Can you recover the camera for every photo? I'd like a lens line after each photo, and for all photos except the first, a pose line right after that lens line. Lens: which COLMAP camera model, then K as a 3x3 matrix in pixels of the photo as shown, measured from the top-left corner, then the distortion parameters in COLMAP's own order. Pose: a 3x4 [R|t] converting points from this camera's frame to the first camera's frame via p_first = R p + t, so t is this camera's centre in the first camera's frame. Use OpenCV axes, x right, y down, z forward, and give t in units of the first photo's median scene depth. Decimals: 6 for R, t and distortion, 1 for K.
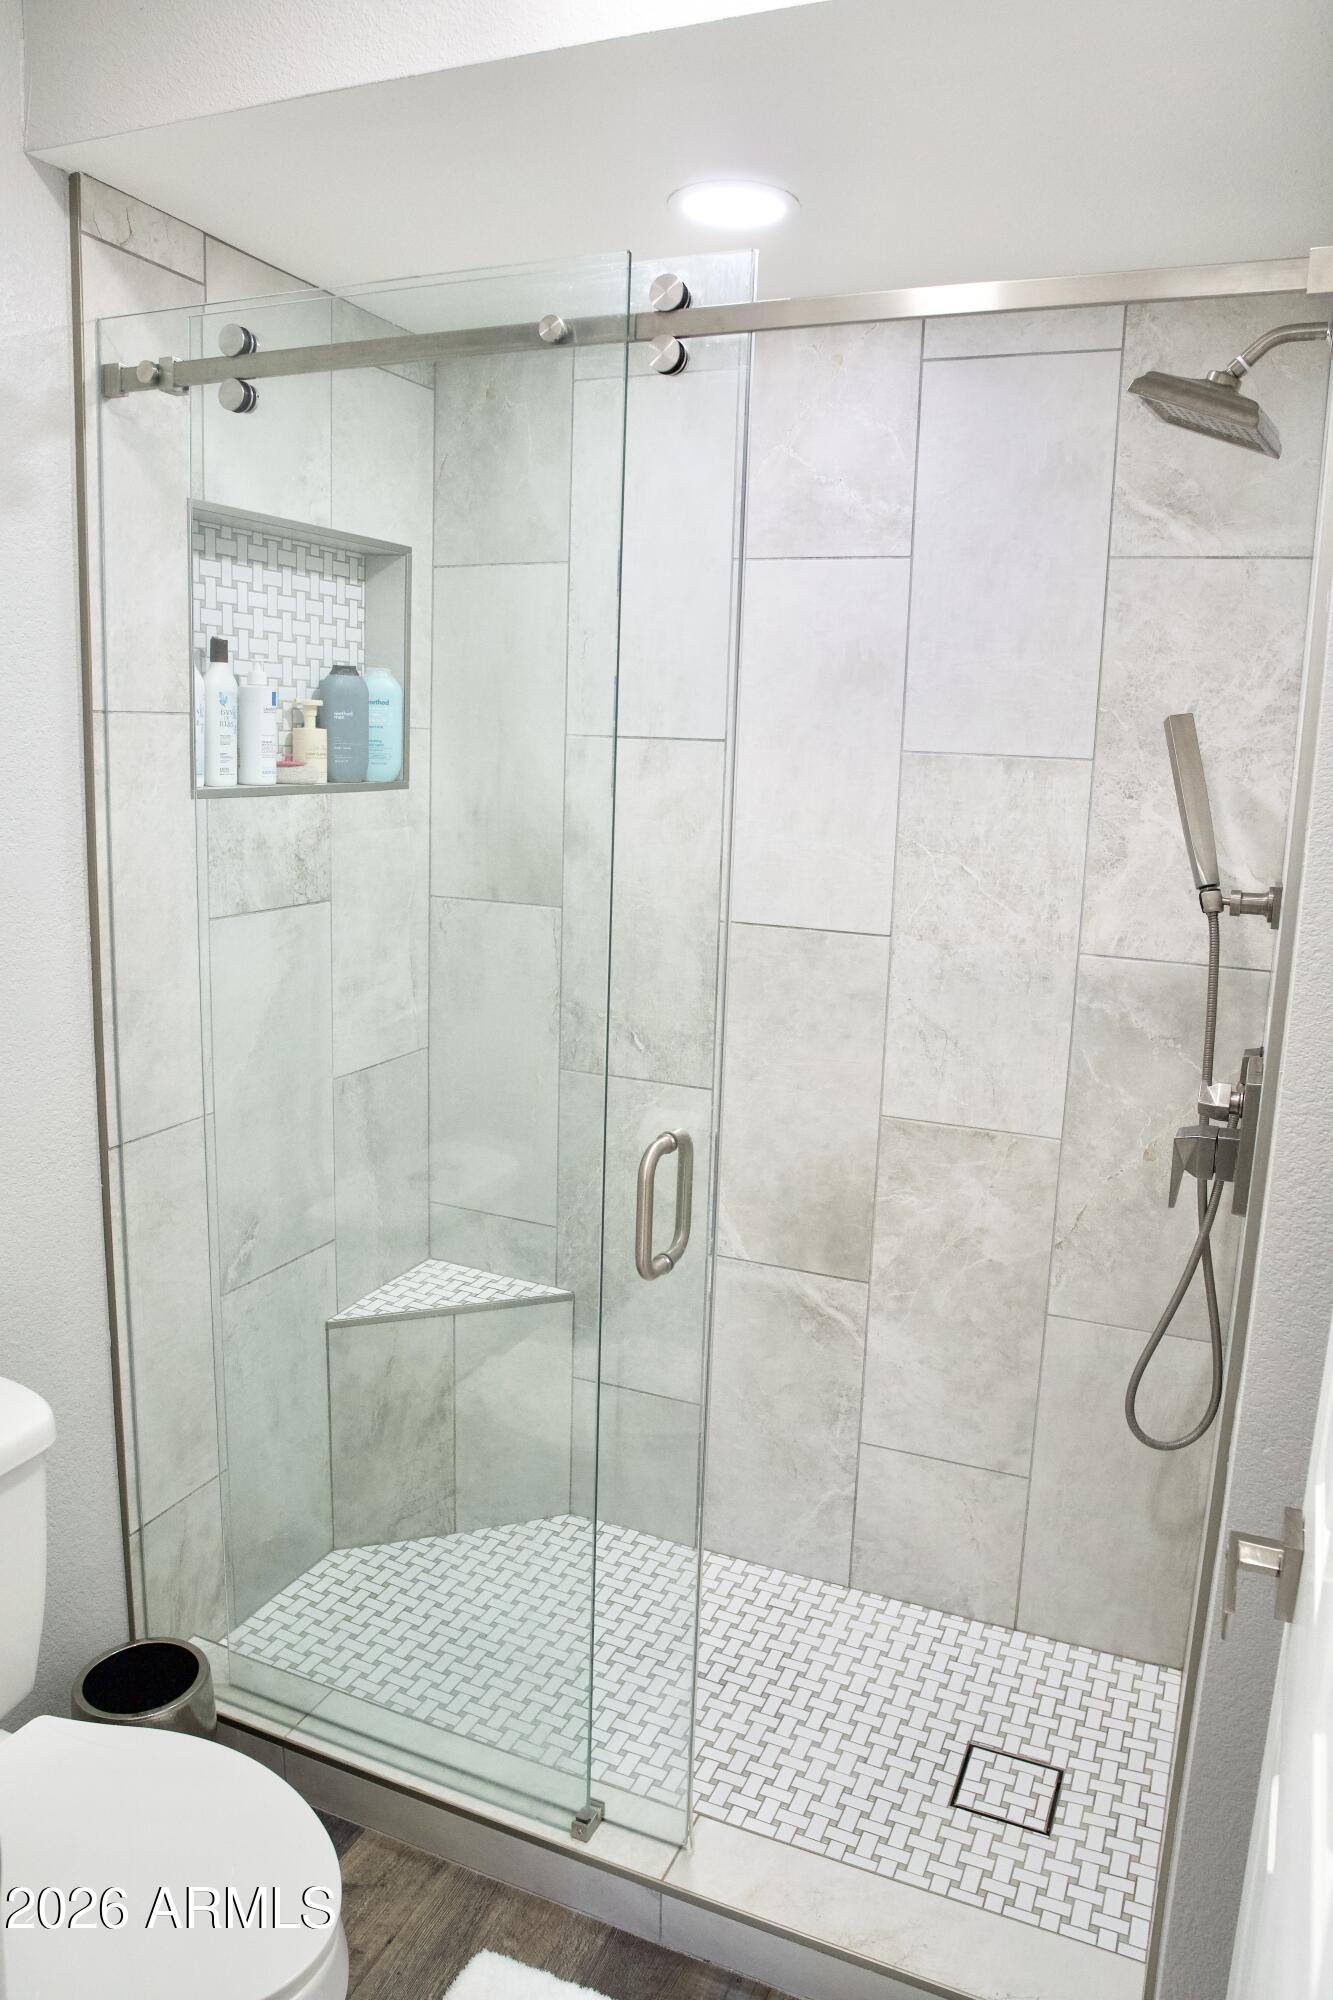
lens RADIAL K [[1400.9, 0, 666.5], [0, 1400.9, 1000.0], [0, 0, 1]] dist [-0.115539, 0.075813]
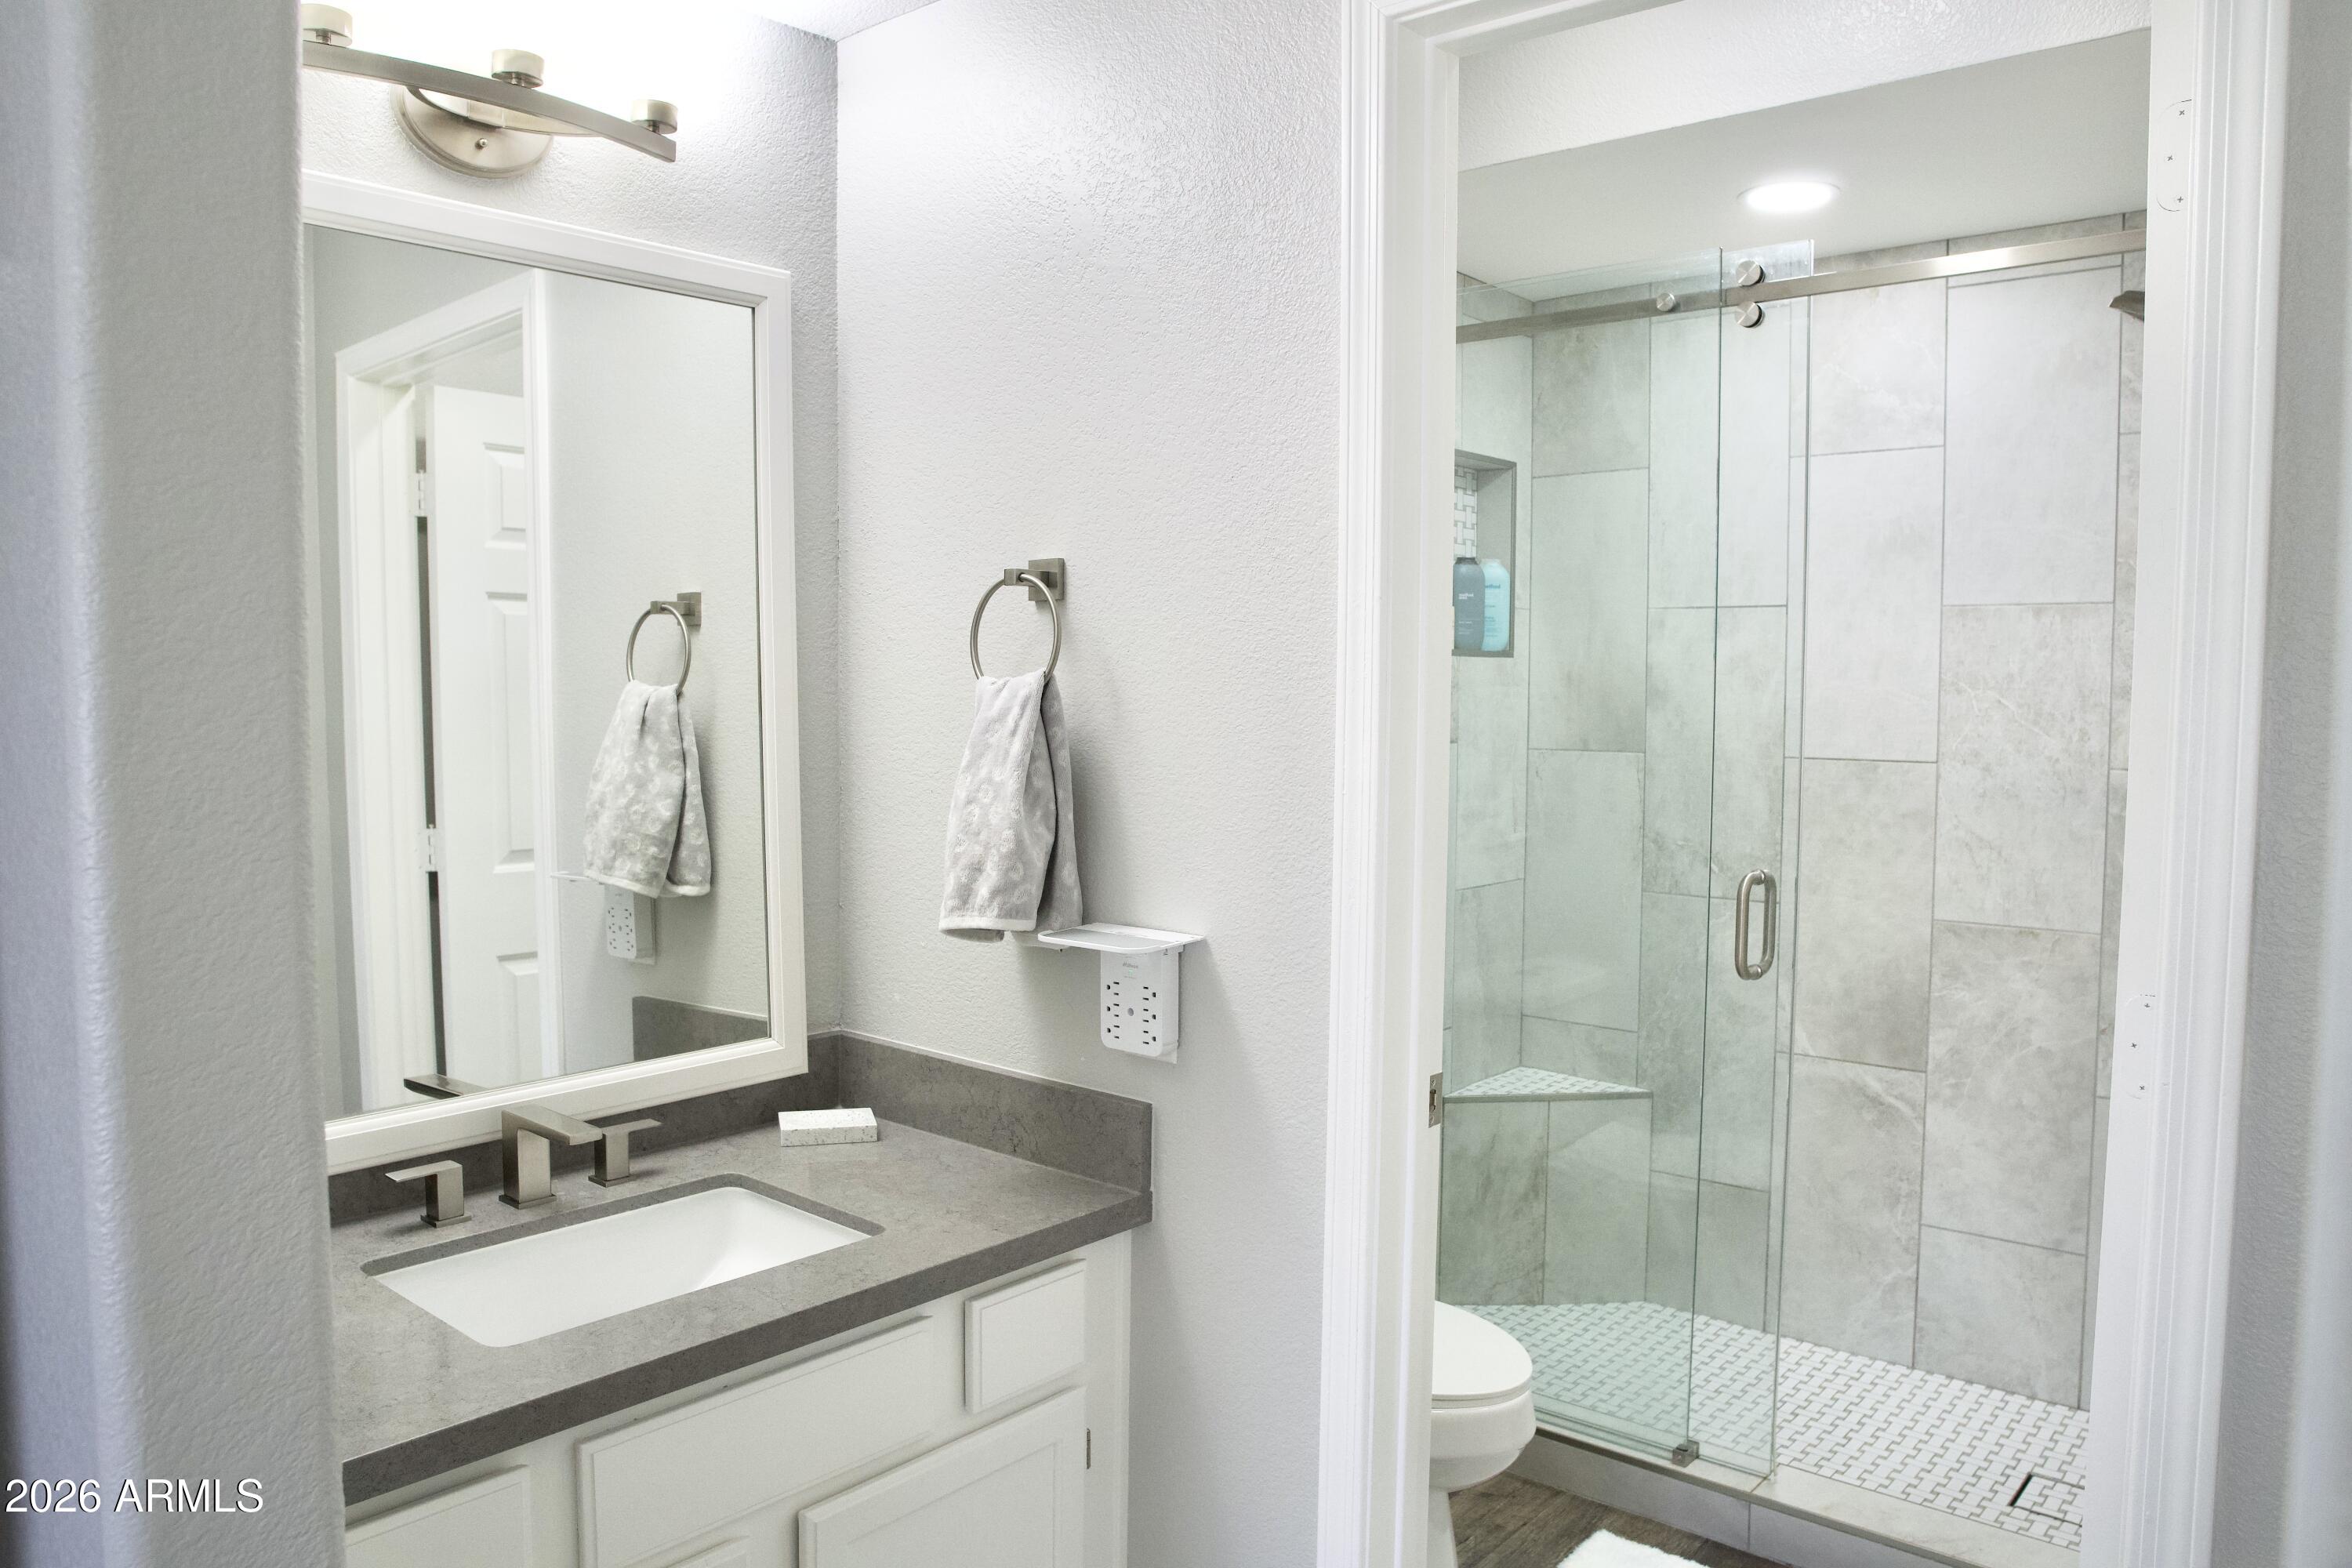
lens RADIAL K [[1647.5, 0, 1175.8], [0, 1647.5, 790.0], [0, 0, 1]] dist [-0.115539, 0.075813]
pose [[0.955796, -0.009168, -0.293886, -0.050912], [-0.029468, 0.991495, -0.126768, 0.160613], [0.292549, 0.129825, 0.947397, -0.446123]]
